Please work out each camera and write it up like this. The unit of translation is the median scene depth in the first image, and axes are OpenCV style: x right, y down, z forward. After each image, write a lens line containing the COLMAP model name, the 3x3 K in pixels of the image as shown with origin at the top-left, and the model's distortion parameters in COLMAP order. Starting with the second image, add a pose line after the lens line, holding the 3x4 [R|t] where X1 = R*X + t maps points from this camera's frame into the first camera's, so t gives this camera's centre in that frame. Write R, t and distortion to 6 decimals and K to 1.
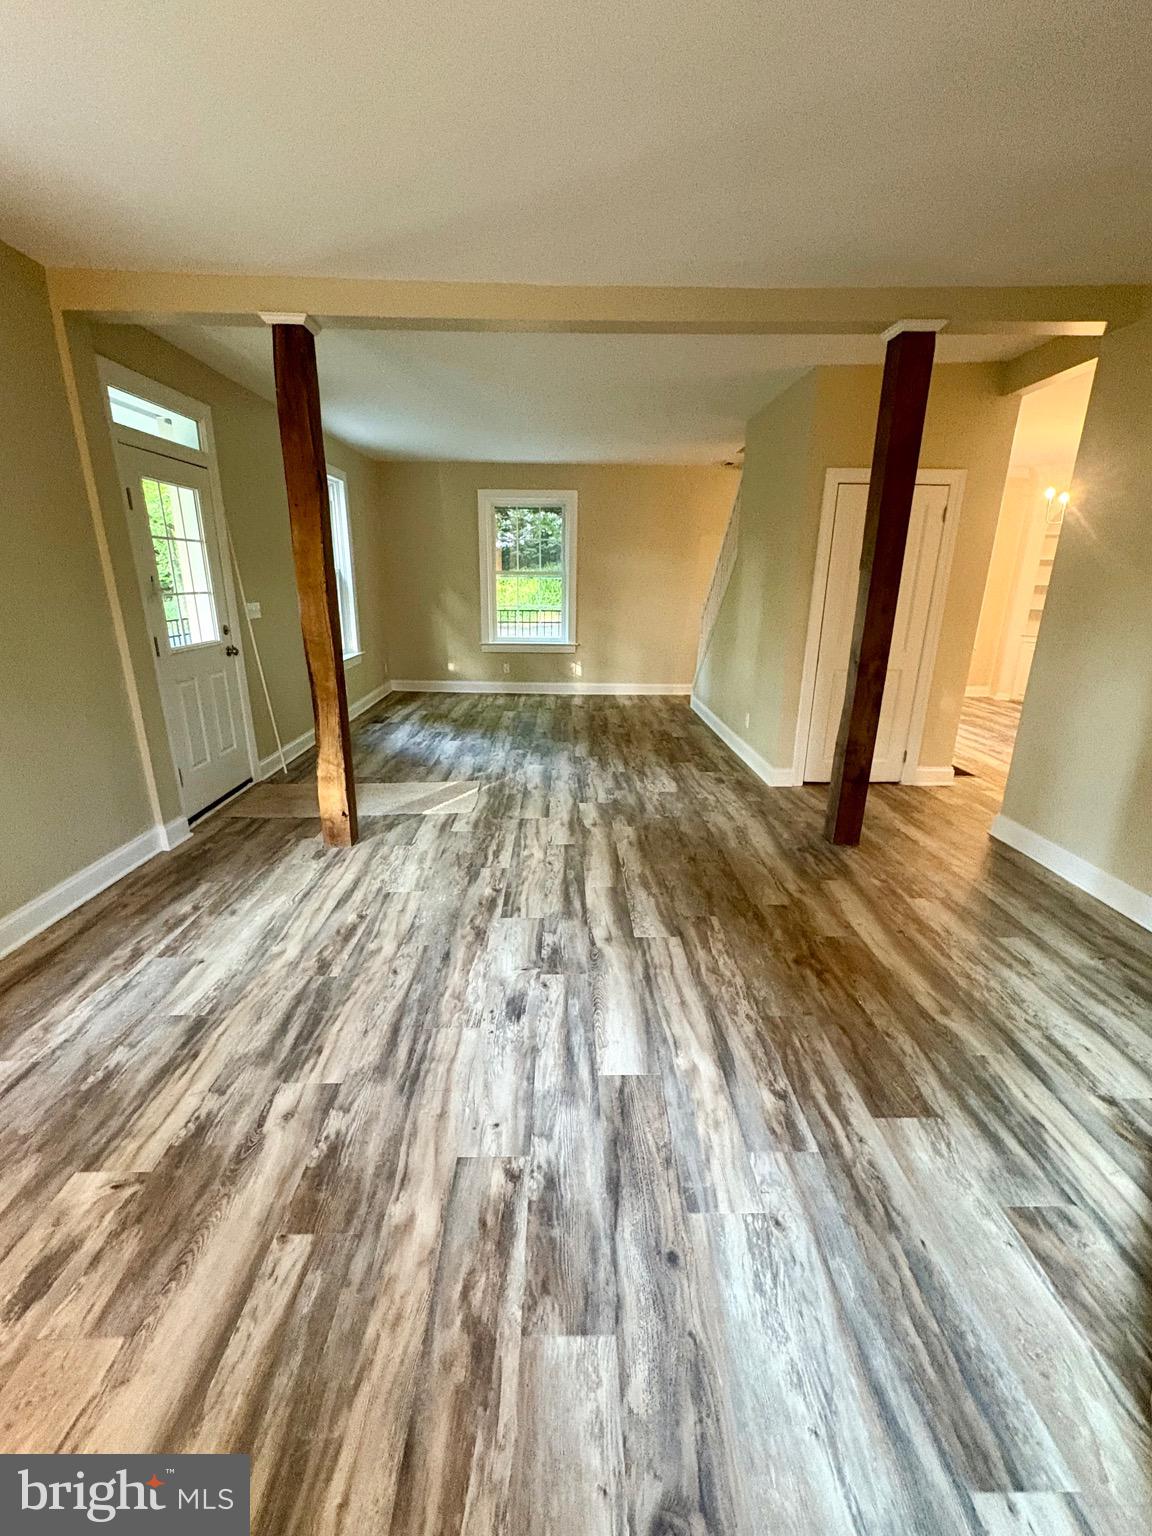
lens RADIAL K [[621.1, 0, 565.3], [0, 621.1, 767.4], [0, 0, 1]] dist [0.000338, 0.000027]
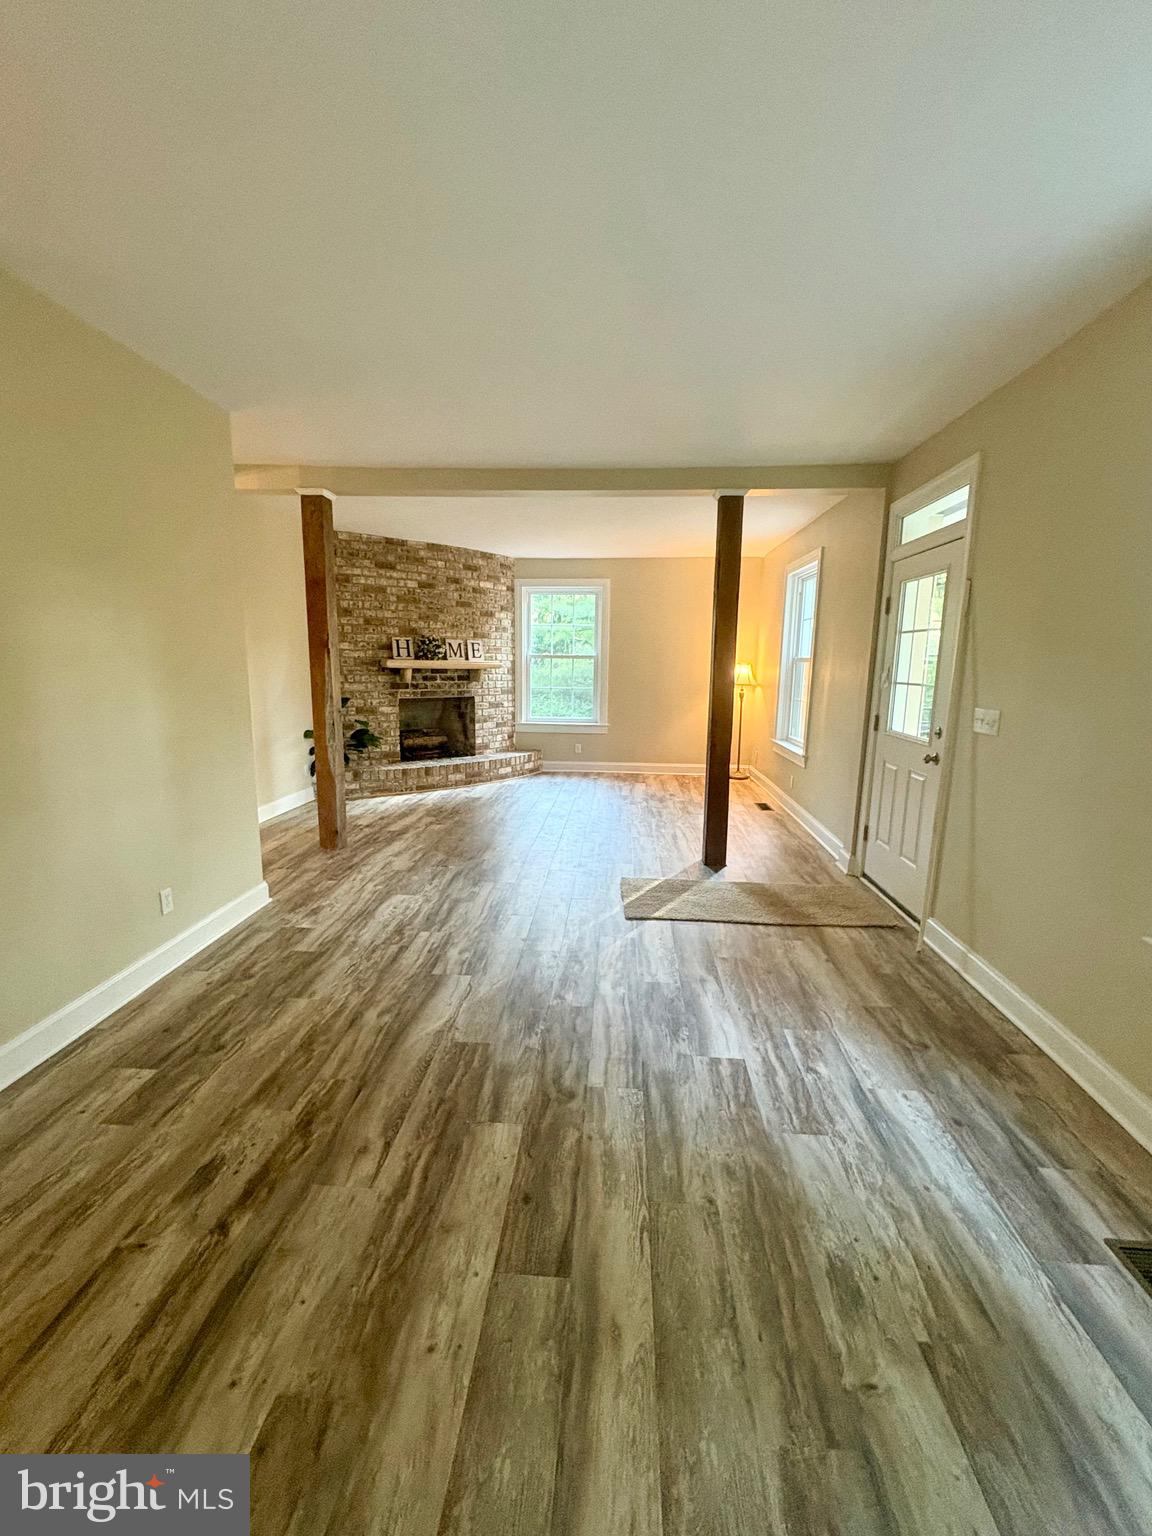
lens RADIAL K [[623.5, 0, 571.6], [0, 623.5, 764.6], [0, 0, 1]] dist [0.000069, -0.000207]
pose [[-0.996372, -0.033080, 0.078415, -0.142987], [0.005849, 0.892579, 0.450854, -0.569017], [-0.084906, 0.449677, -0.889147, 1.842467]]
